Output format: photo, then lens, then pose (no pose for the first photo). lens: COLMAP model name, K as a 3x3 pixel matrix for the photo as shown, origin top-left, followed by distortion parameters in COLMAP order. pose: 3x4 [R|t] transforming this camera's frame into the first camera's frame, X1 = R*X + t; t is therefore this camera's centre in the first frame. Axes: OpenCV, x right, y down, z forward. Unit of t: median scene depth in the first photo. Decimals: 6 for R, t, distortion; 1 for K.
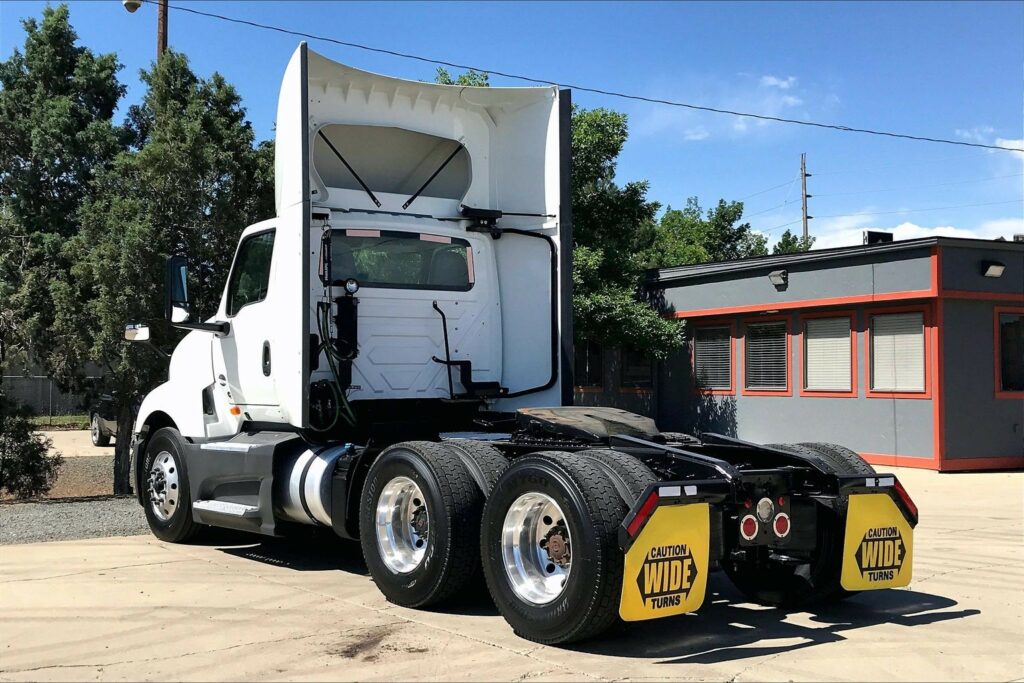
lens RADIAL K [[1260.9, 0, 442.0], [0, 1260.9, 342.4], [0, 0, 1]] dist [0.051920, -0.050573]
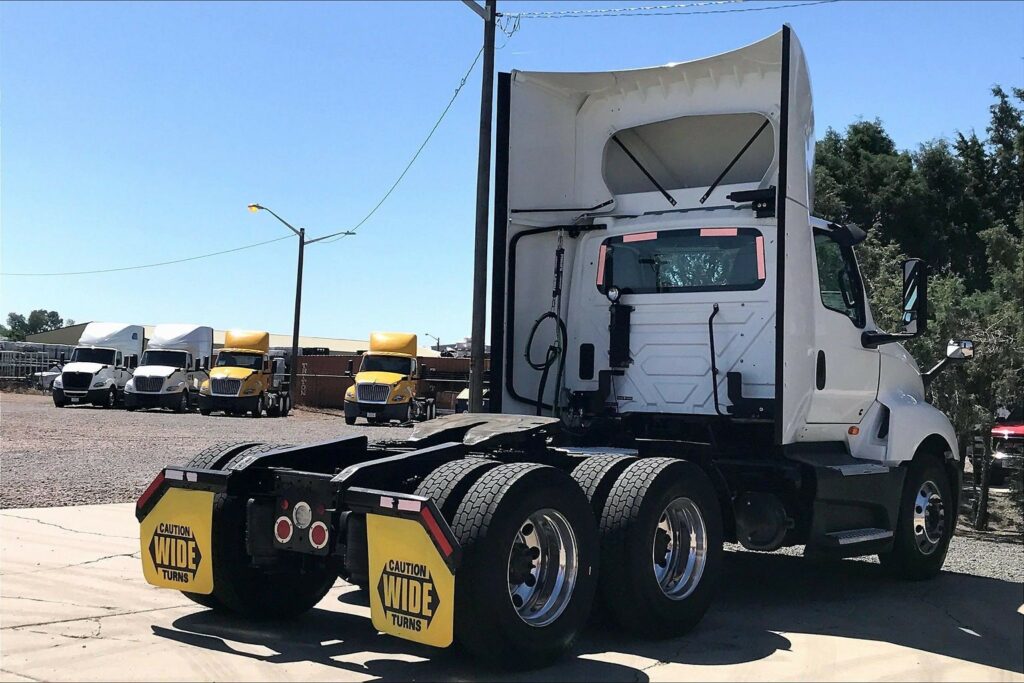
lens RADIAL K [[1323.2, 0, 403.6], [0, 1323.2, 340.3], [0, 0, 1]] dist [0.008832, 0.035329]
pose [[0.239650, -0.030249, -0.970388, 1.126479], [-0.005543, 0.999456, -0.032524, 0.032188], [0.970844, 0.013173, 0.239352, 0.771773]]
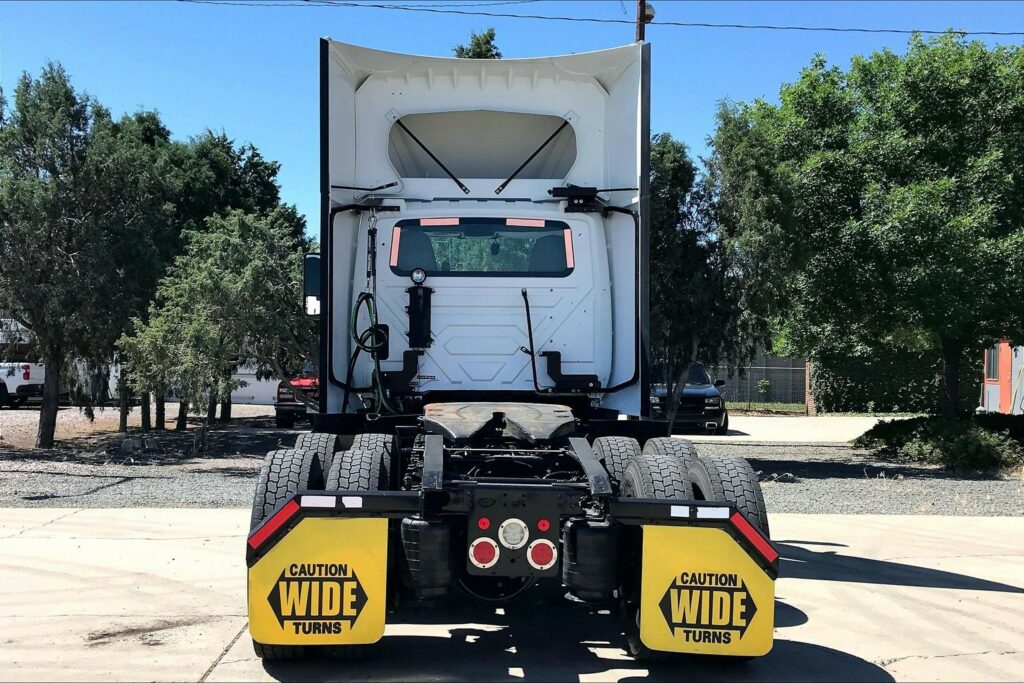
lens RADIAL K [[1156.8, 0, 432.8], [0, 1156.8, 345.8], [0, 0, 1]] dist [0.029577, -0.024779]
pose [[0.822970, 0.000257, -0.568084, 0.585478], [0.004605, 0.999964, 0.007123, 0.005166], [0.568066, -0.008478, 0.822940, 0.330198]]
